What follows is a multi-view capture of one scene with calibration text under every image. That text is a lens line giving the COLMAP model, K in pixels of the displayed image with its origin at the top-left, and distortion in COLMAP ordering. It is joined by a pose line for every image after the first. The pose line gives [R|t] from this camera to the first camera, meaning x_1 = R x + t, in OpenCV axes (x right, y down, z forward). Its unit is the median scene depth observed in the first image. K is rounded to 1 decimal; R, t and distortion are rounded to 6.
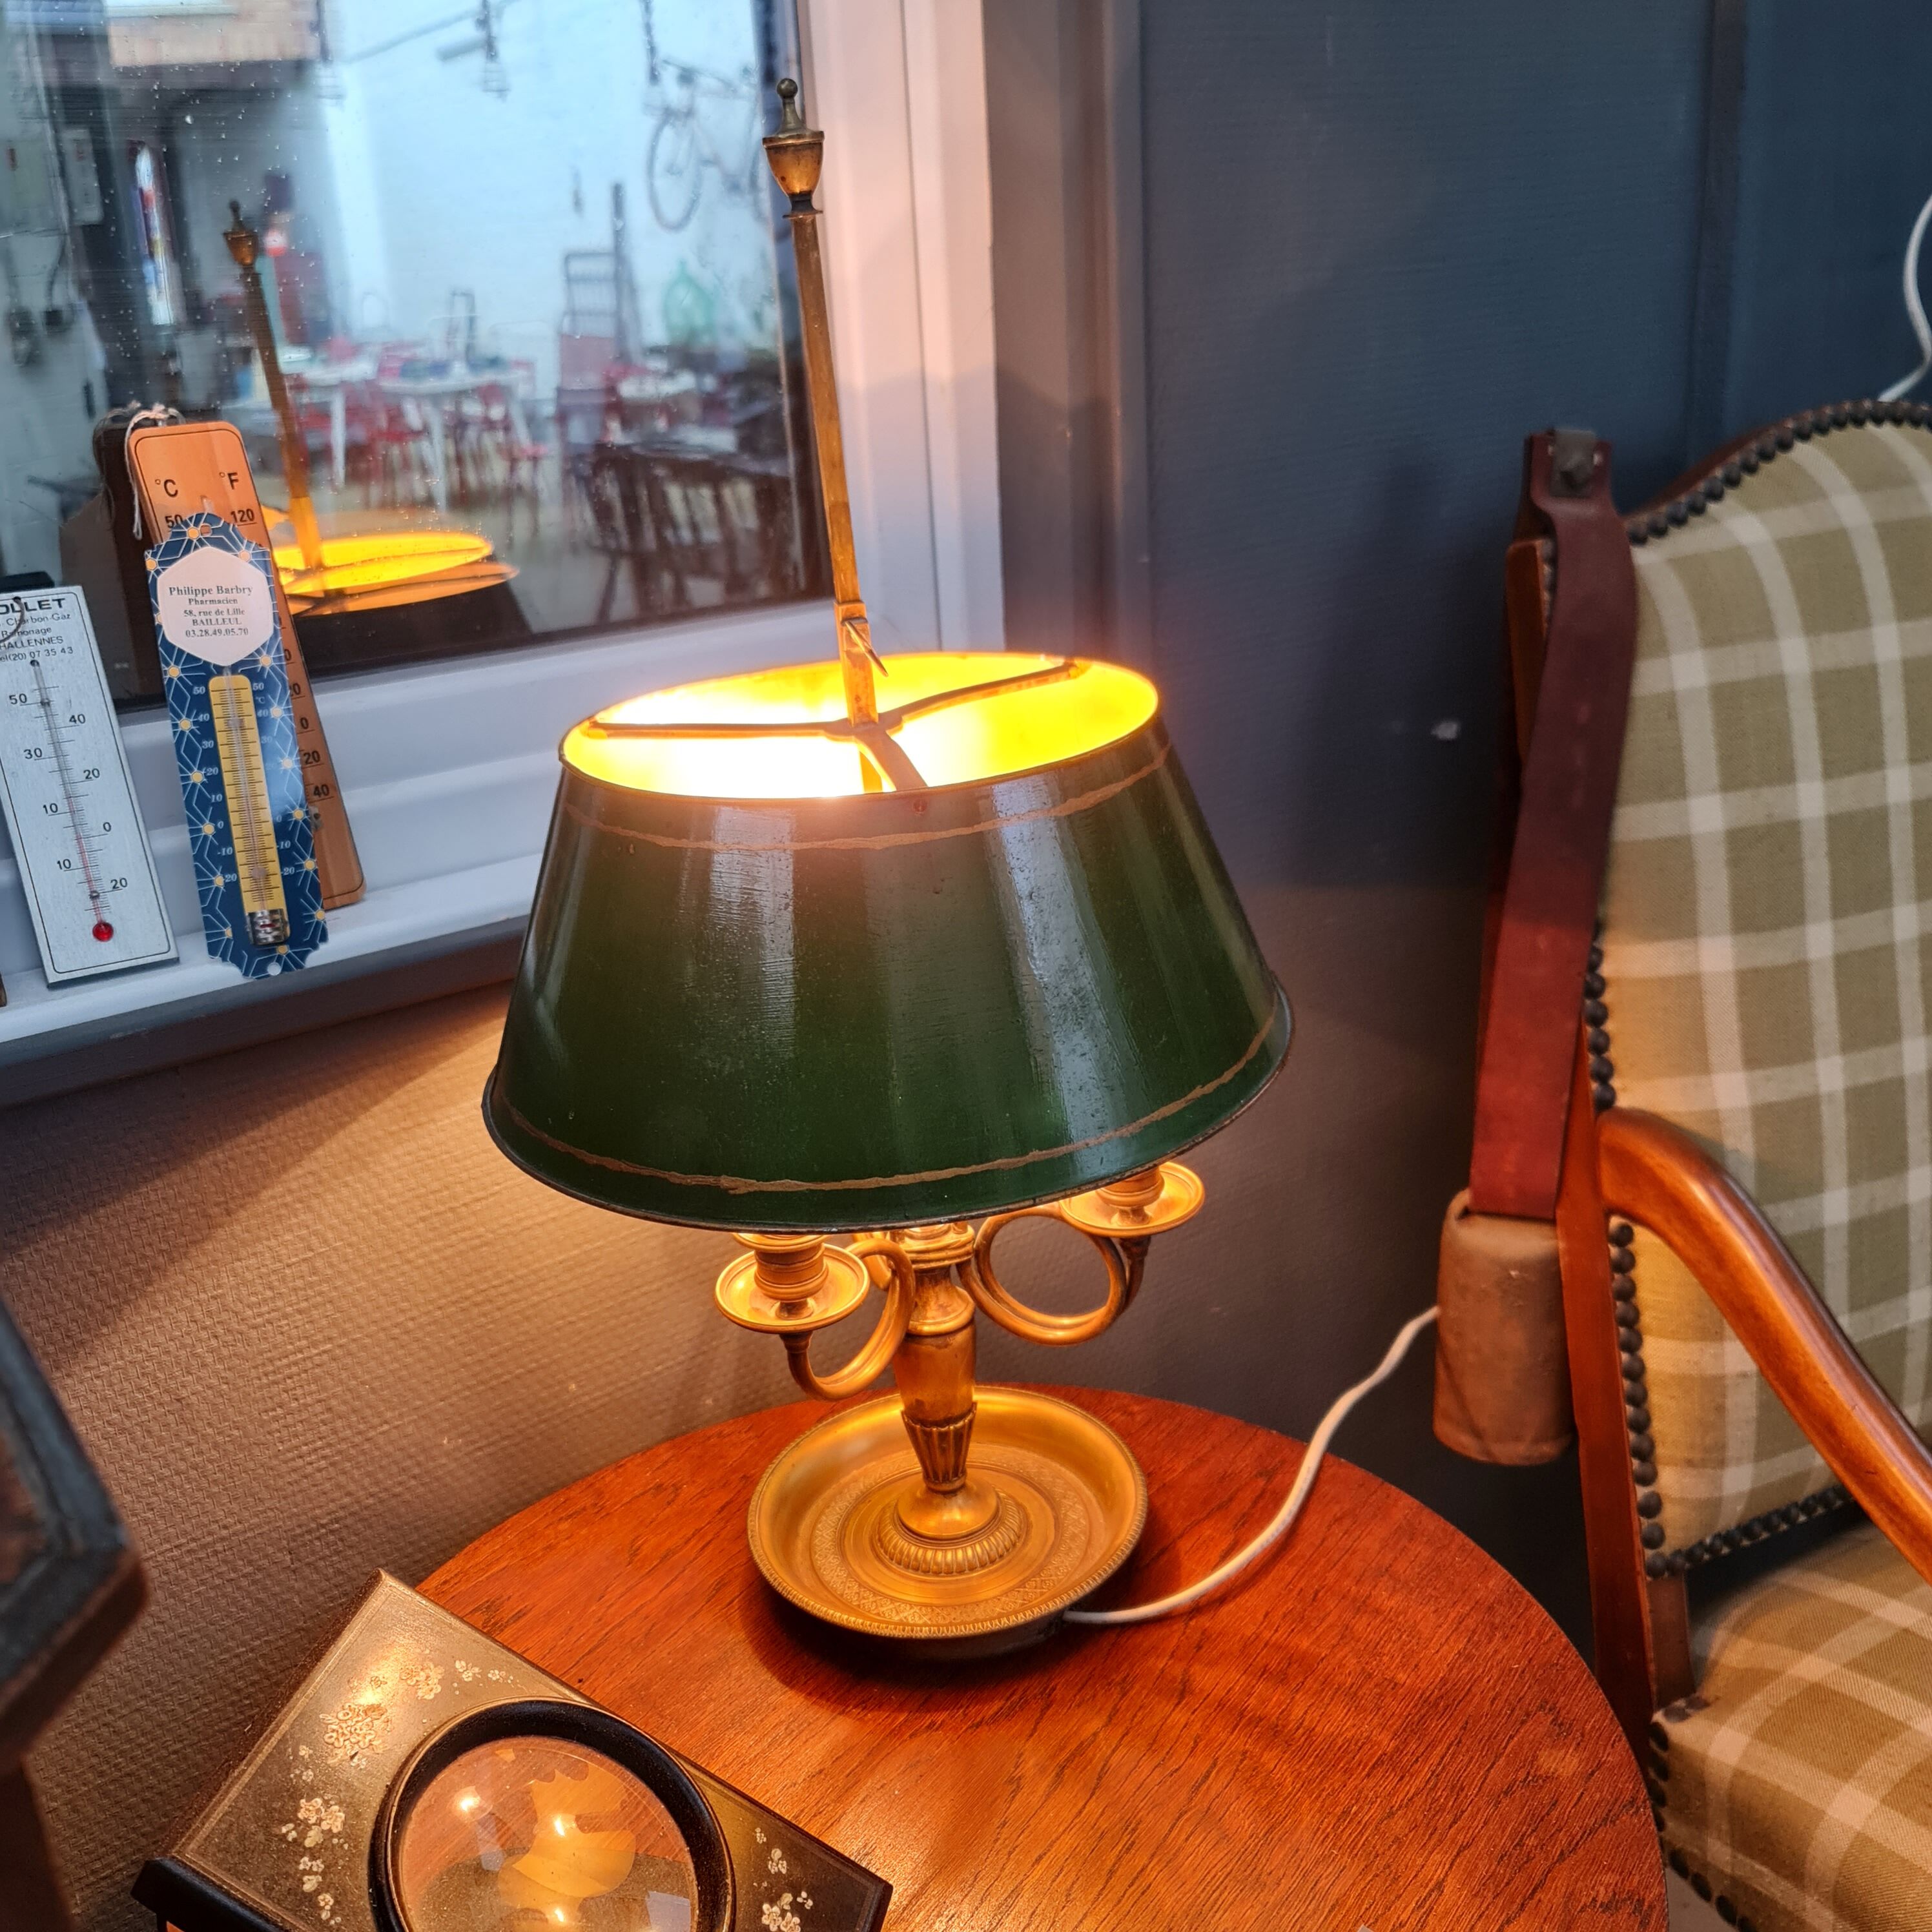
lens RADIAL K [[1995.7, 0, 942.2], [0, 1995.7, 976.8], [0, 0, 1]] dist [0.035132, 0.073464]
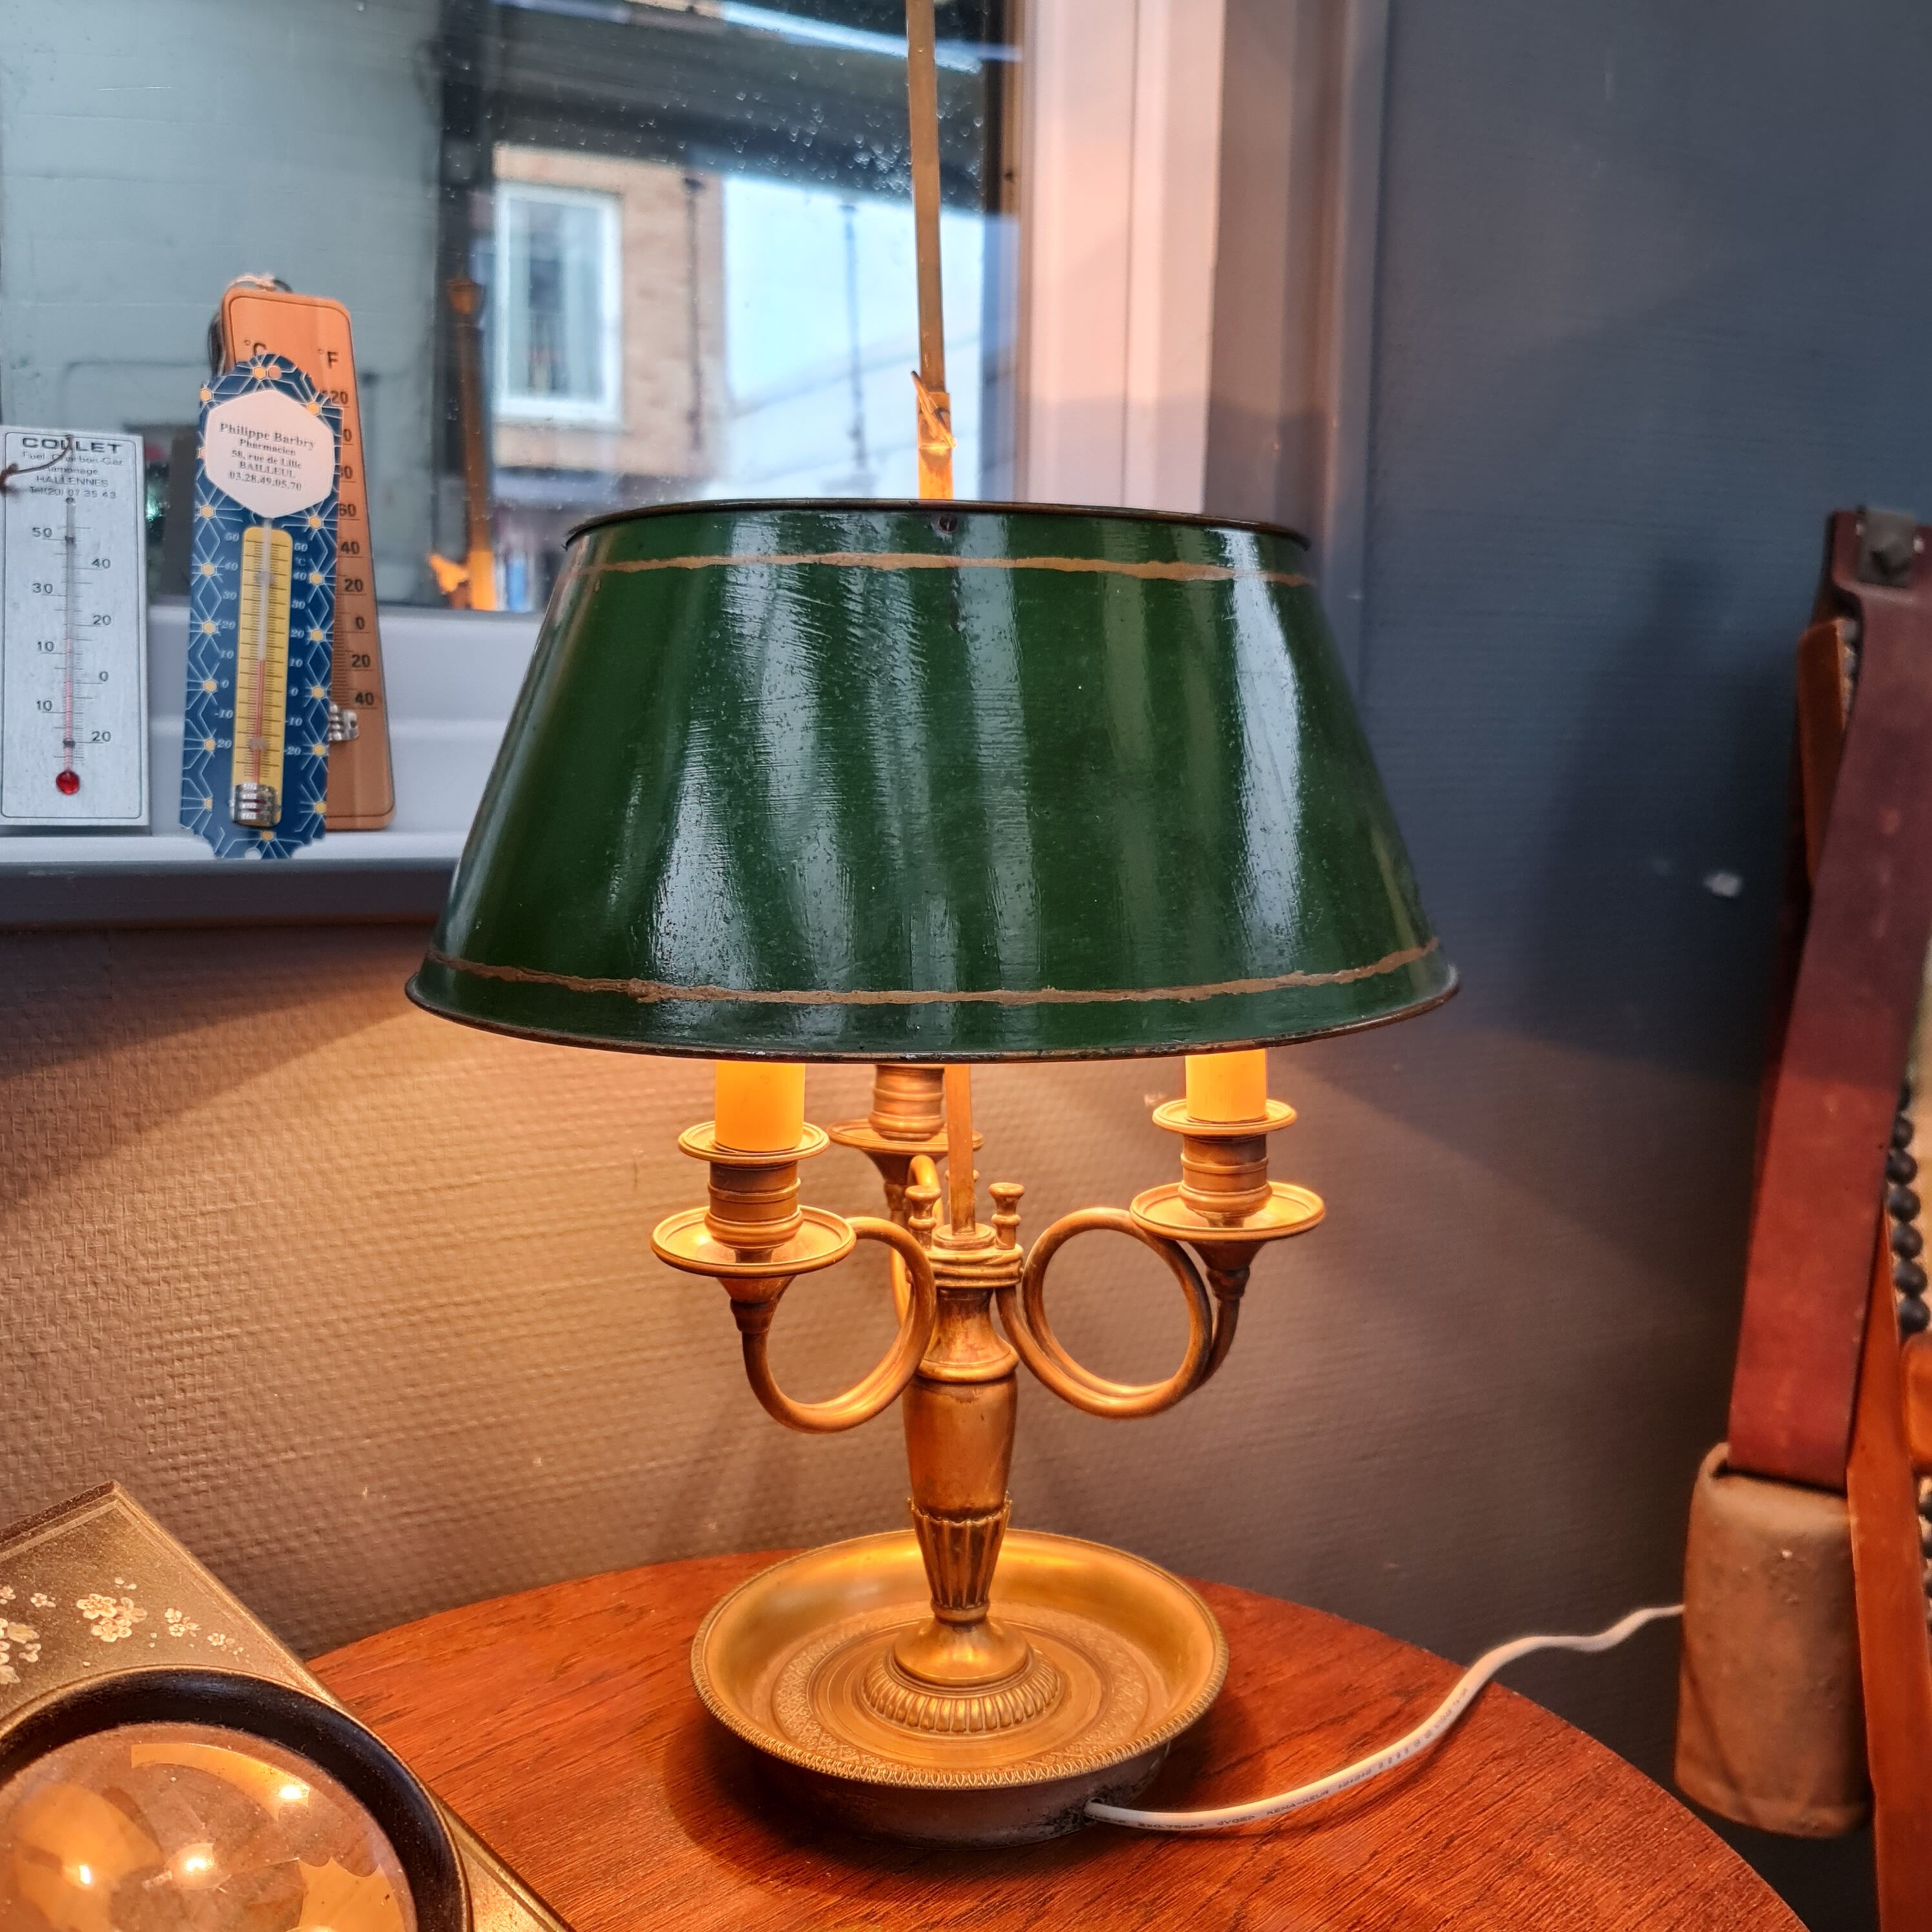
lens RADIAL K [[1989.7, 0, 966.0], [0, 1989.7, 966.0], [0, 0, 1]] dist [-0.020015, 0.208621]
pose [[0.984090, 0.093816, -0.150883, 0.095044], [-0.126383, 0.966514, -0.223336, 0.186968], [0.124878, 0.238851, 0.962993, 0.226271]]
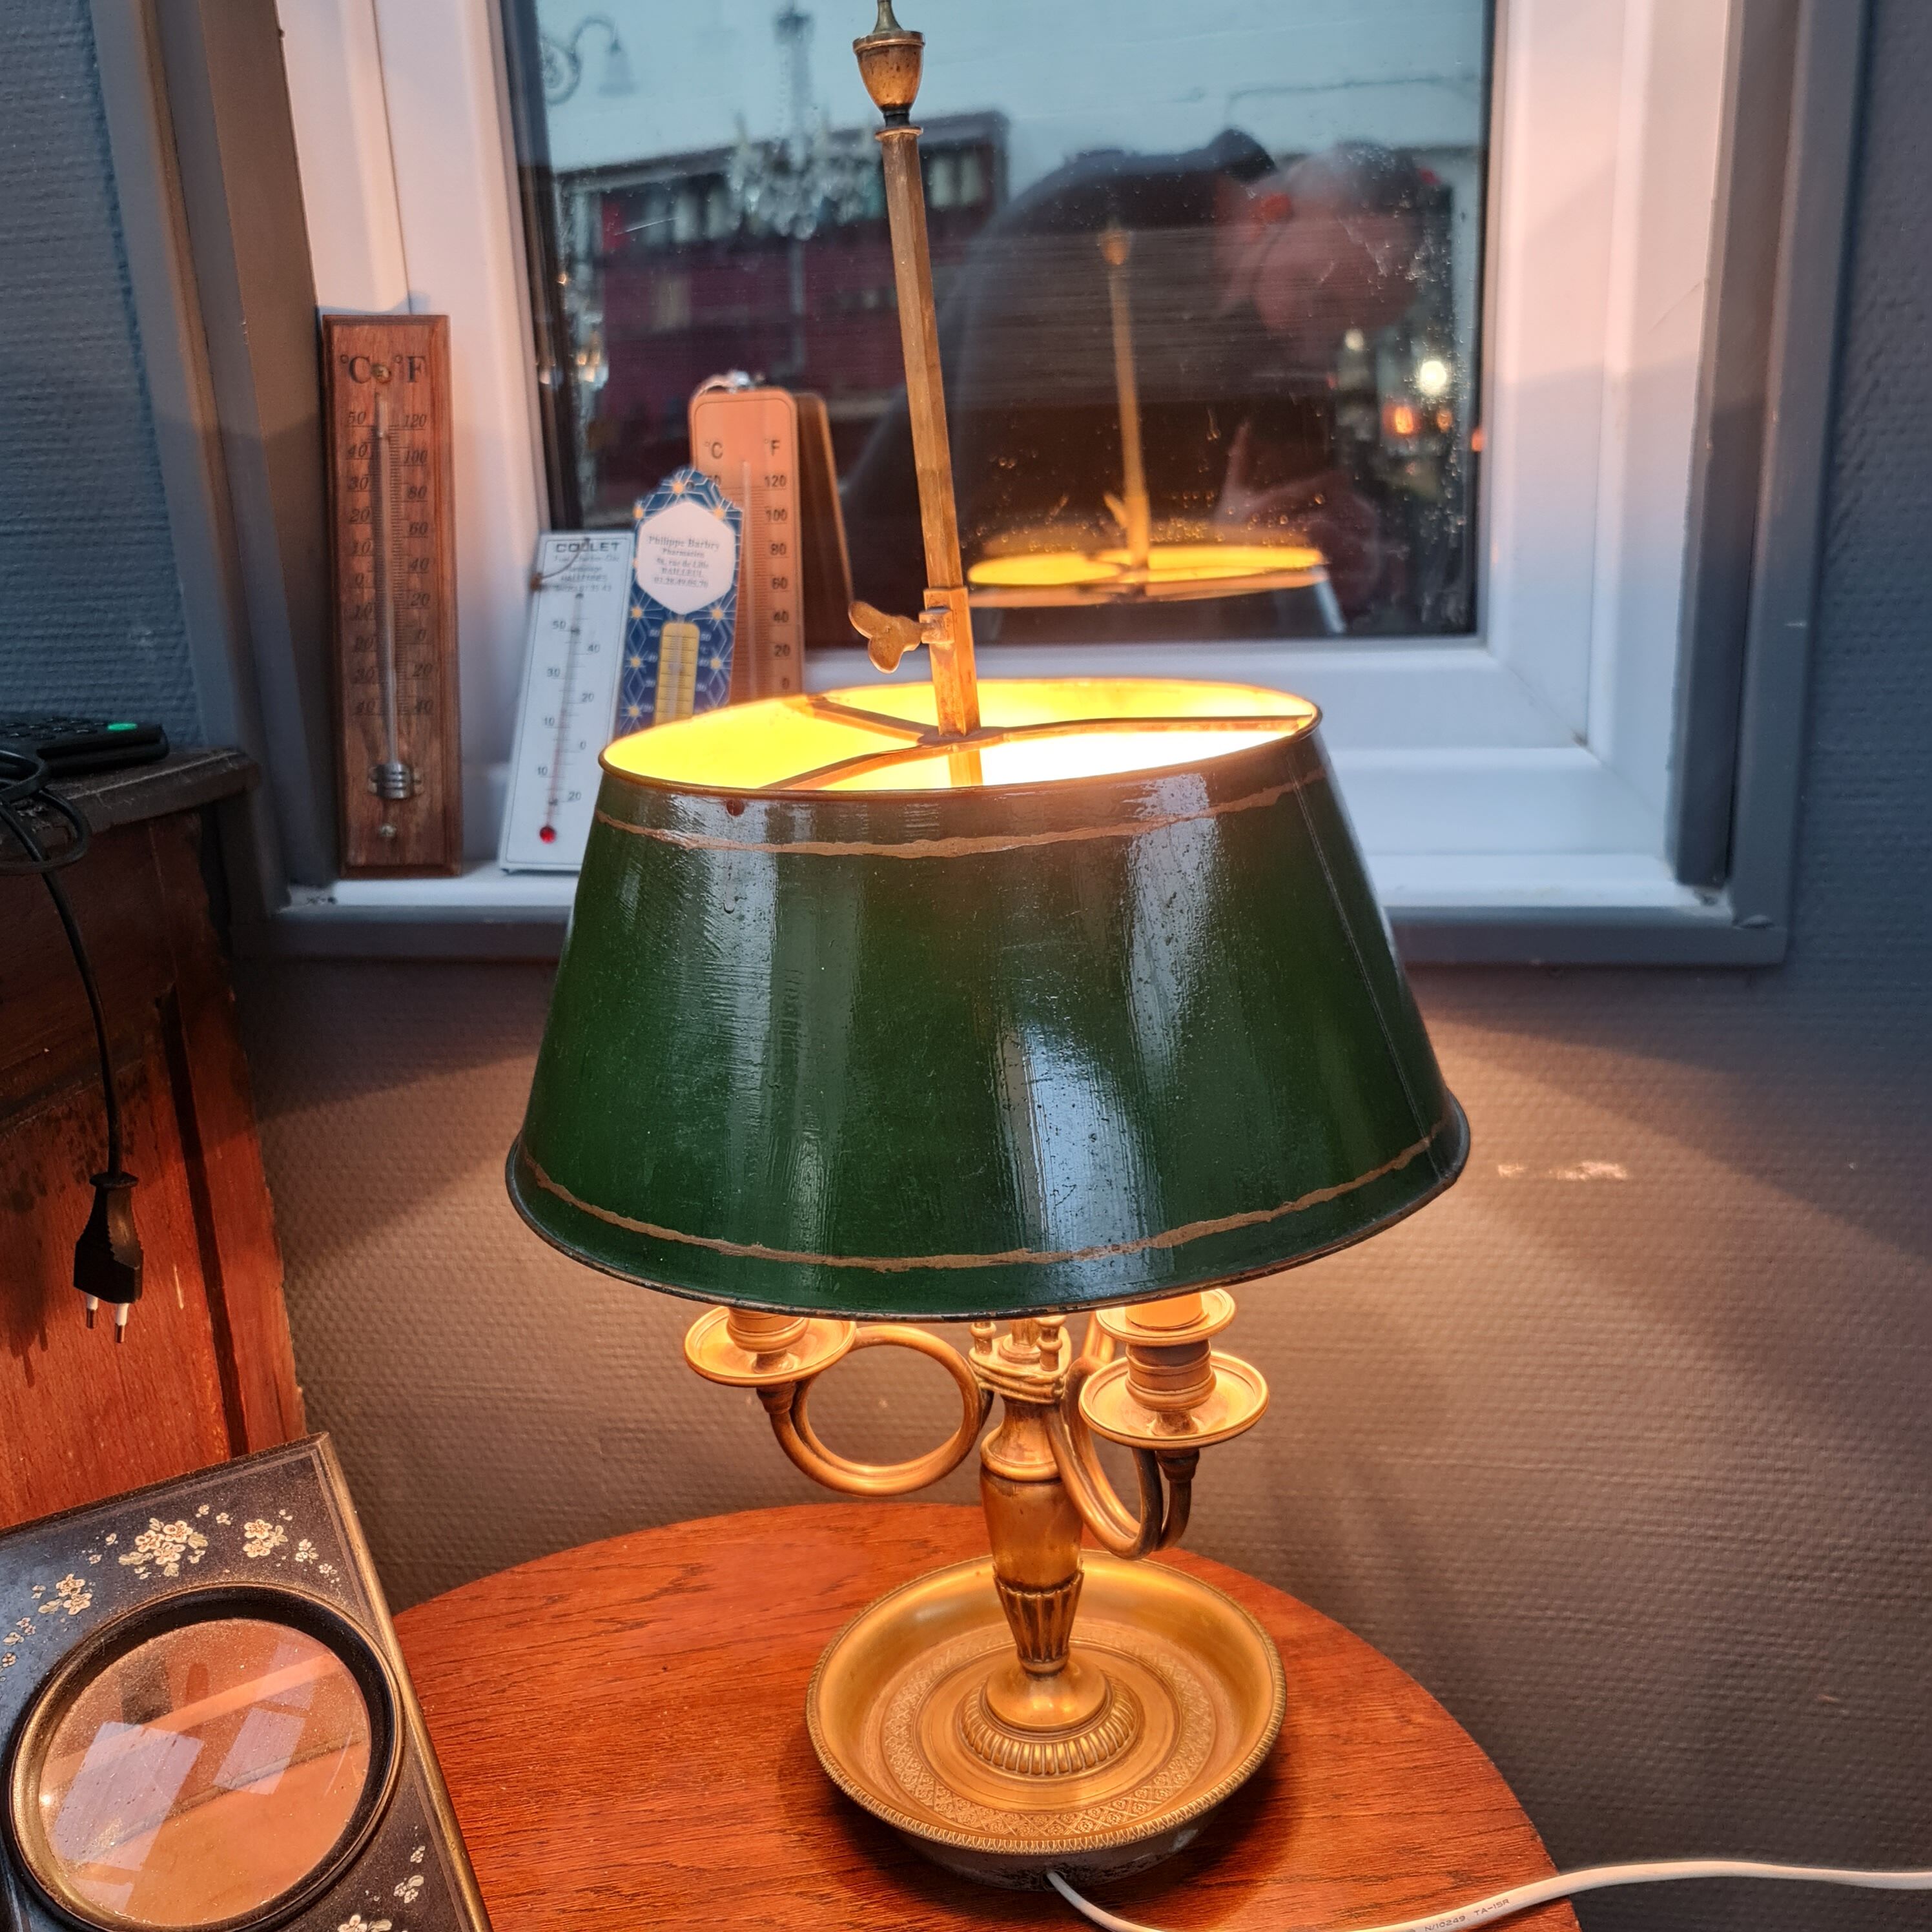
lens RADIAL K [[1968.0, 0, 951.3], [0, 1968.0, 993.6], [0, 0, 1]] dist [0.028707, 0.073647]
pose [[0.695393, 0.230634, -0.680615, 0.480358], [-0.246532, 0.966188, 0.075519, -0.071245], [0.675019, 0.115278, 0.728738, 0.343058]]
